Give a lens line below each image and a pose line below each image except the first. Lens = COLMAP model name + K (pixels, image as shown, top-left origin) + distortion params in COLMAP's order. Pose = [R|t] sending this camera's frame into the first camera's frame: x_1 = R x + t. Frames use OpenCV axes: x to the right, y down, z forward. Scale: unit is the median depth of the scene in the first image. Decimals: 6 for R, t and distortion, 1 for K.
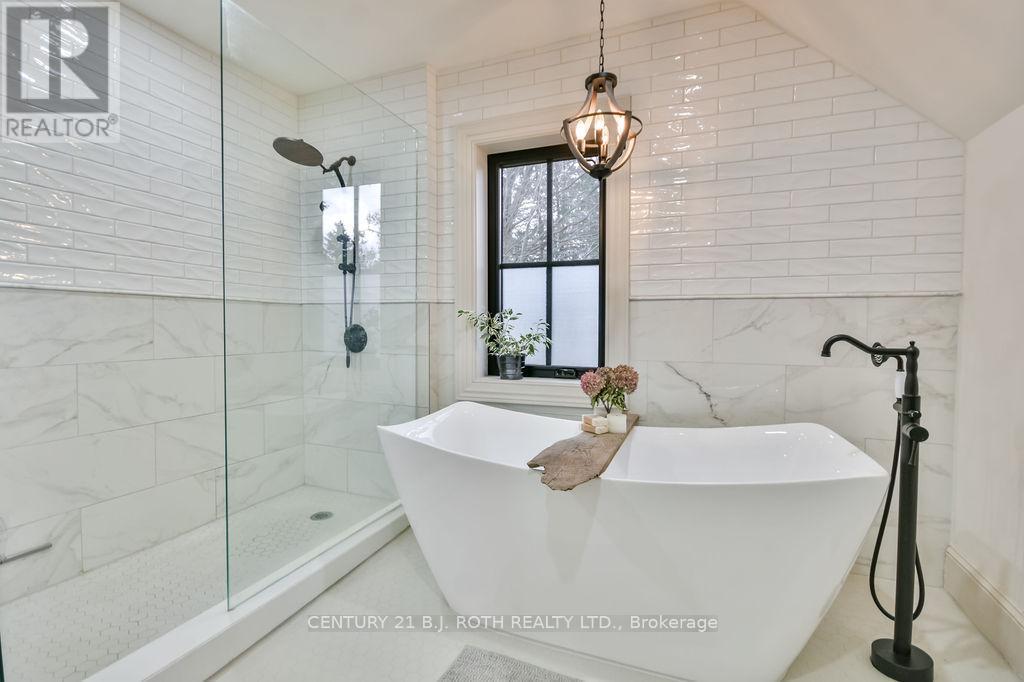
lens RADIAL K [[470.0, 0, 512.0], [0, 470.0, 341.0], [0, 0, 1]] dist [0.010960, -0.013877]
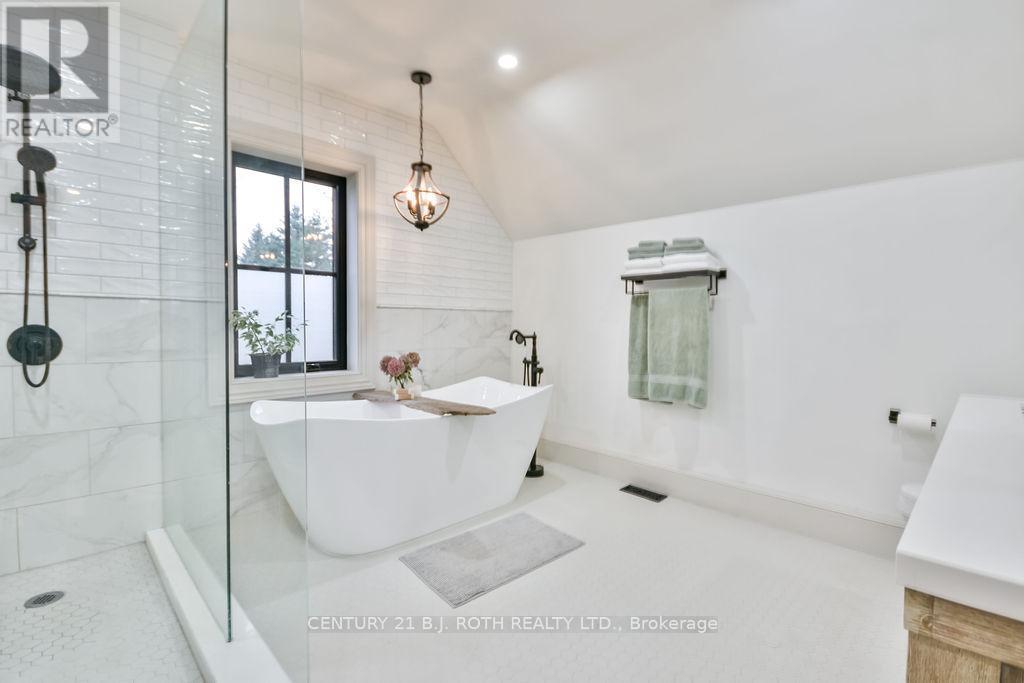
lens RADIAL K [[470.0, 0, 512.0], [0, 470.0, 341.5], [0, 0, 1]] dist [0.010960, -0.013877]
pose [[0.409446, -0.035764, 0.911633, -0.842721], [0.028495, 0.999245, 0.026403, -0.012241], [-0.911889, 0.015166, 0.410157, 0.082849]]
